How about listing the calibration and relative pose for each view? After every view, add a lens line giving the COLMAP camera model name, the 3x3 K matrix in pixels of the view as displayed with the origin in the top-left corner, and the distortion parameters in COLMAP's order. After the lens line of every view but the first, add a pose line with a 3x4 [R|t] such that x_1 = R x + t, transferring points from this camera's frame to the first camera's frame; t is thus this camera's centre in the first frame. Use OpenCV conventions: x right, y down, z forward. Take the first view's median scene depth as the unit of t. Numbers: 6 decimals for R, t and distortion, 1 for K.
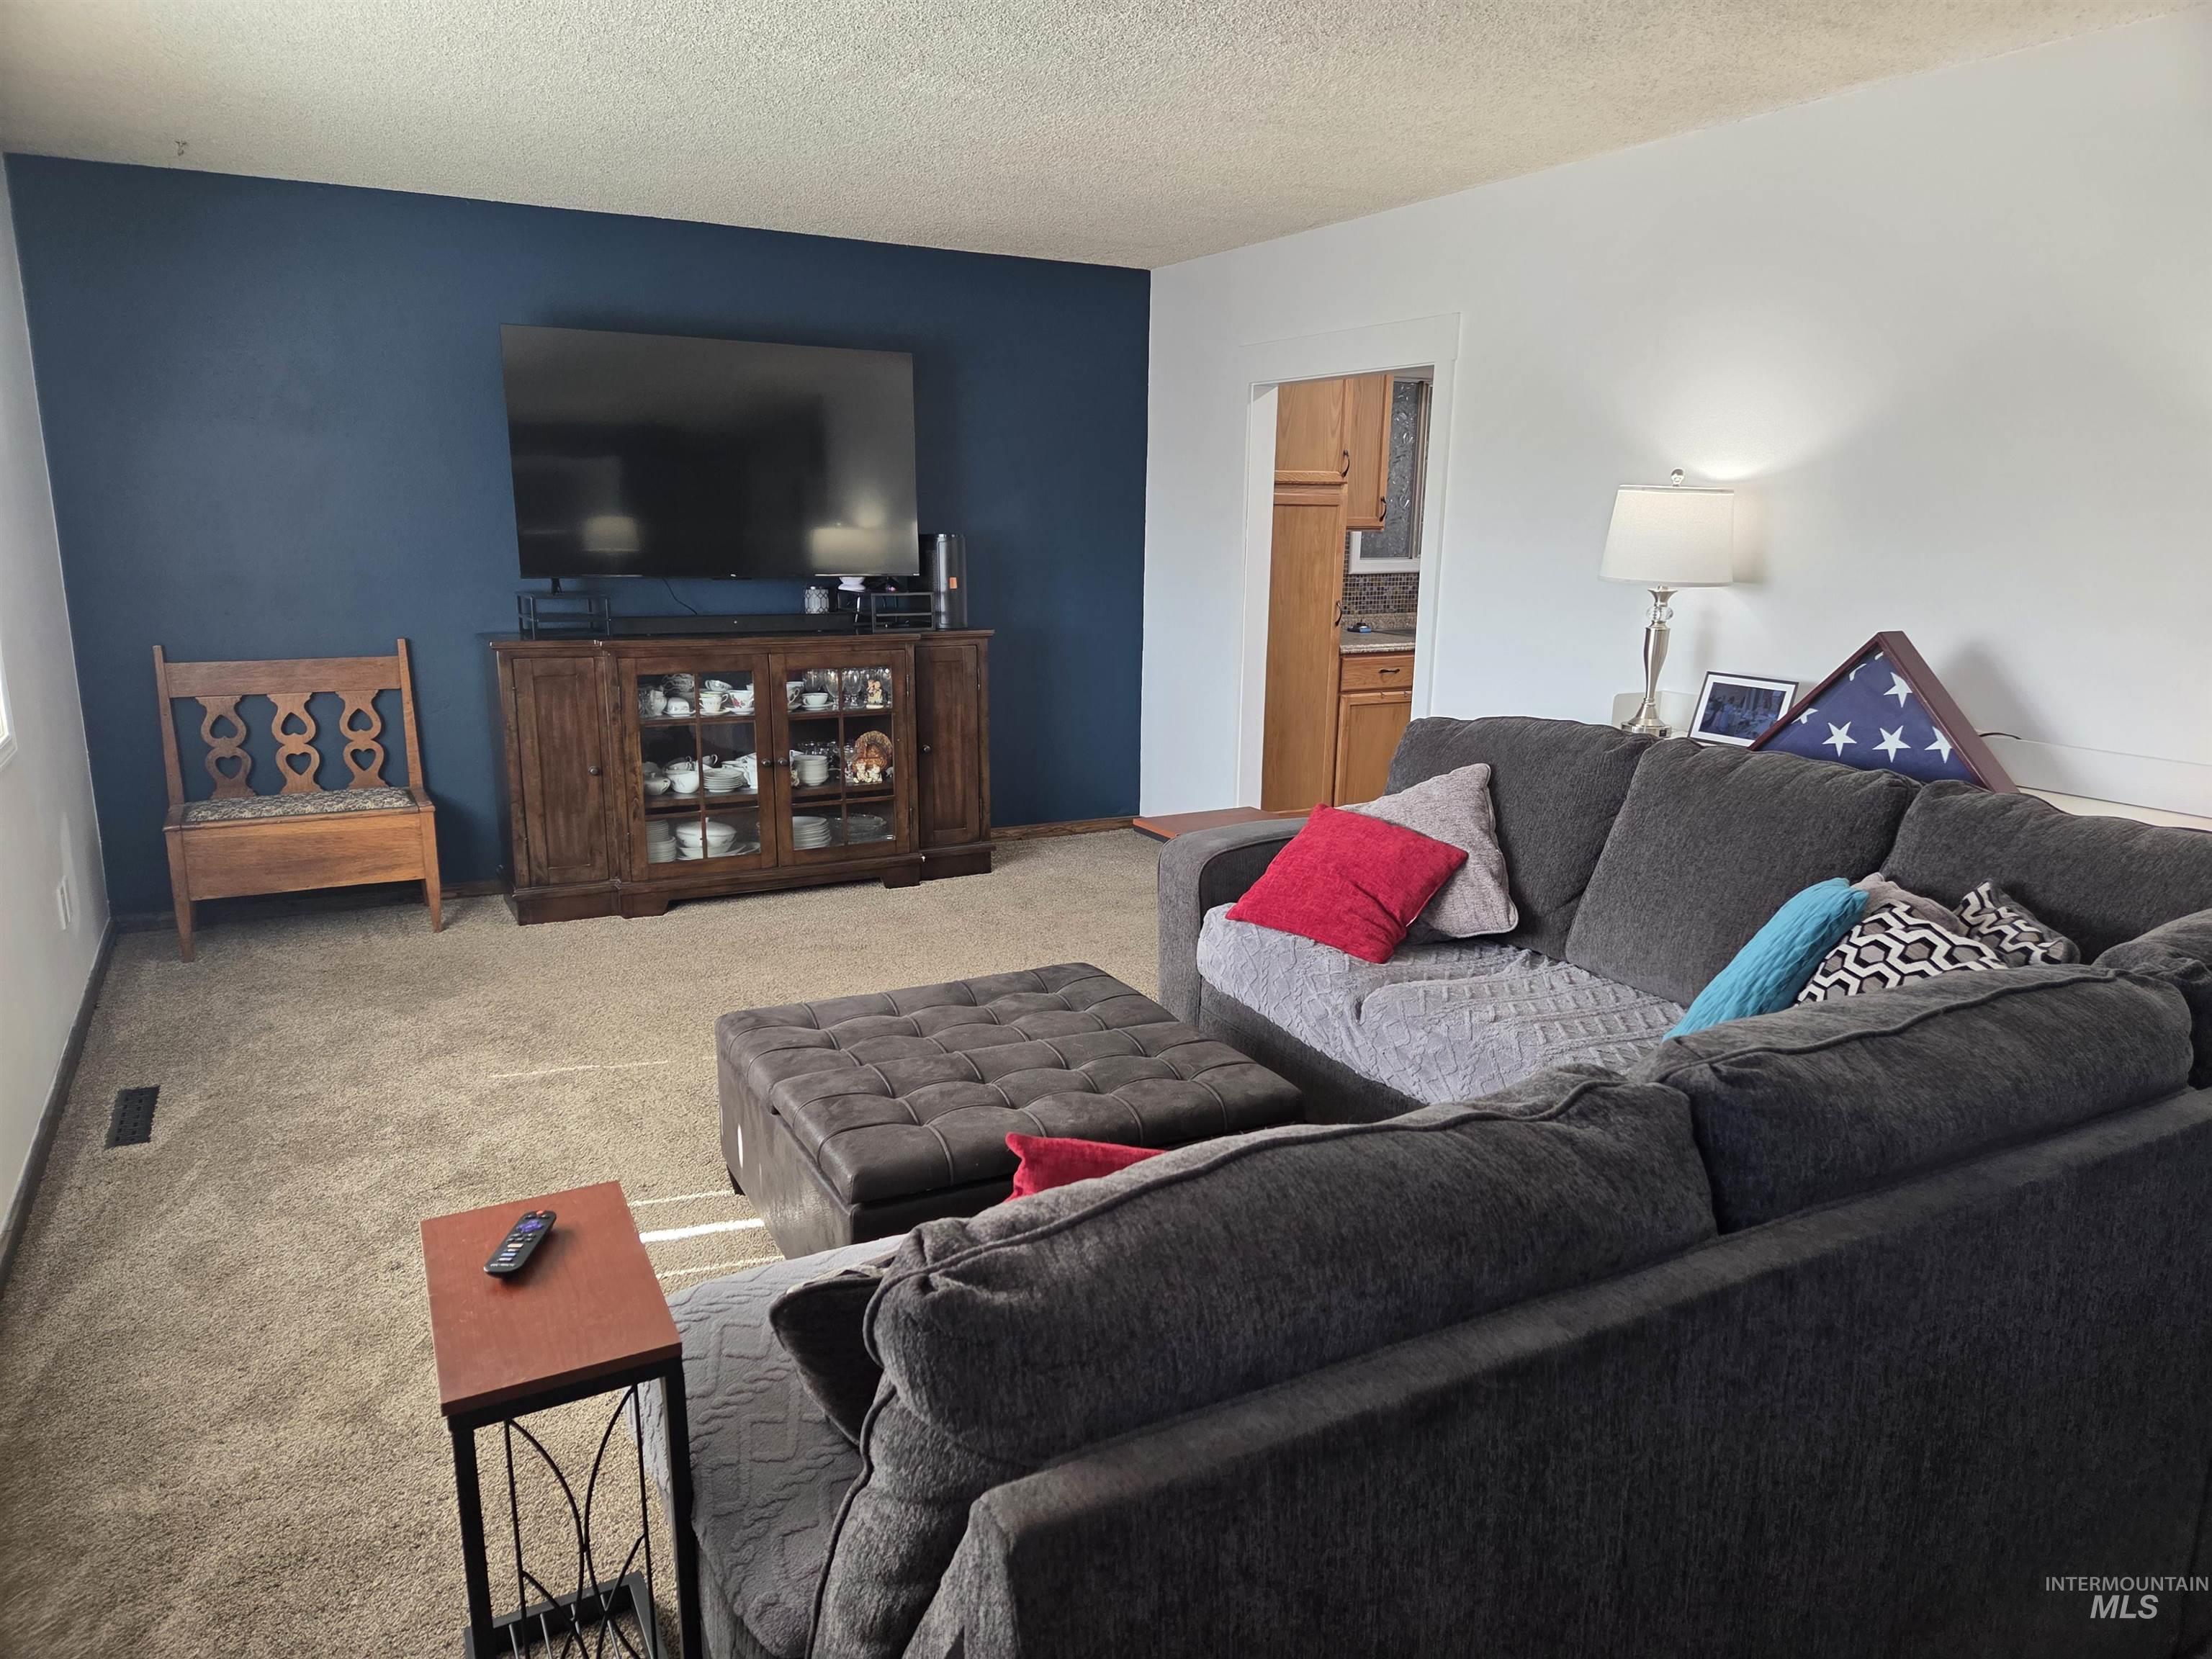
lens RADIAL K [[1484.8, 0, 1105.5], [0, 1484.8, 829.7], [0, 0, 1]] dist [0.069414, -0.052047]
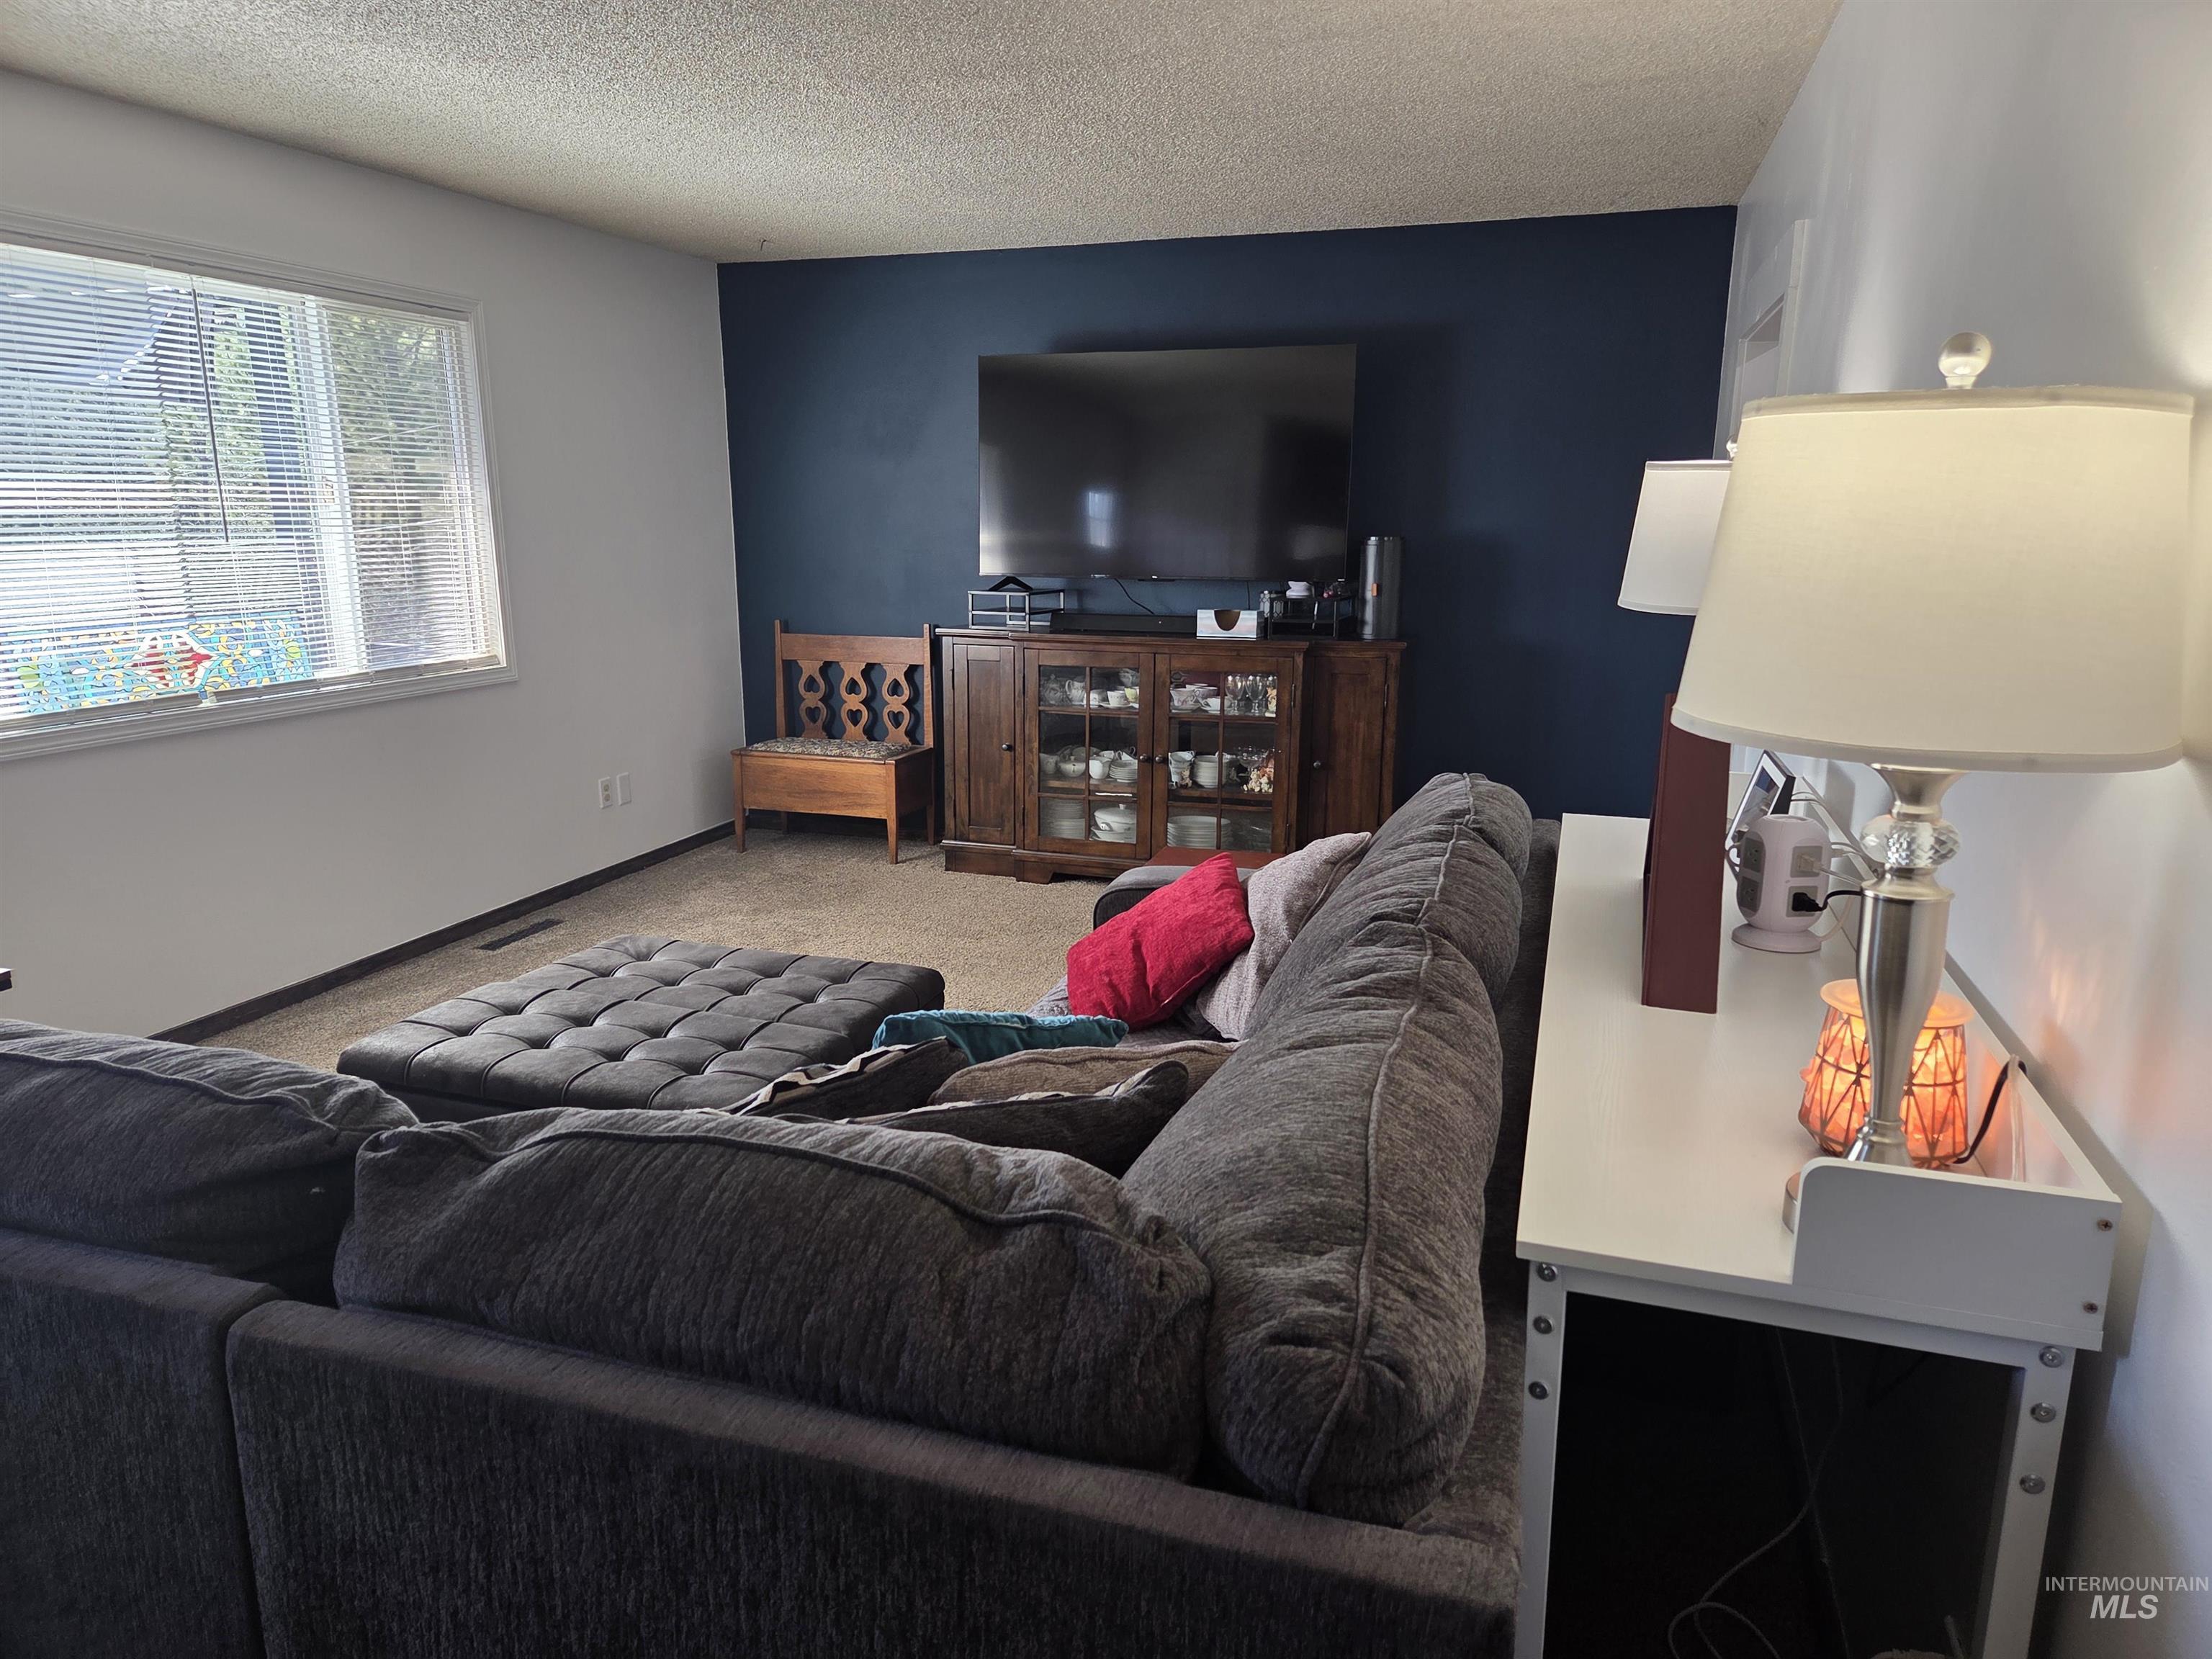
lens RADIAL K [[1484.8, 0, 1104.7], [0, 1484.8, 840.6], [0, 0, 1]] dist [0.069414, -0.052047]
pose [[0.679171, 0.147254, -0.719057, 0.527981], [-0.148492, 0.986977, 0.061866, -0.050110], [0.718802, 0.064757, 0.692192, 0.281769]]
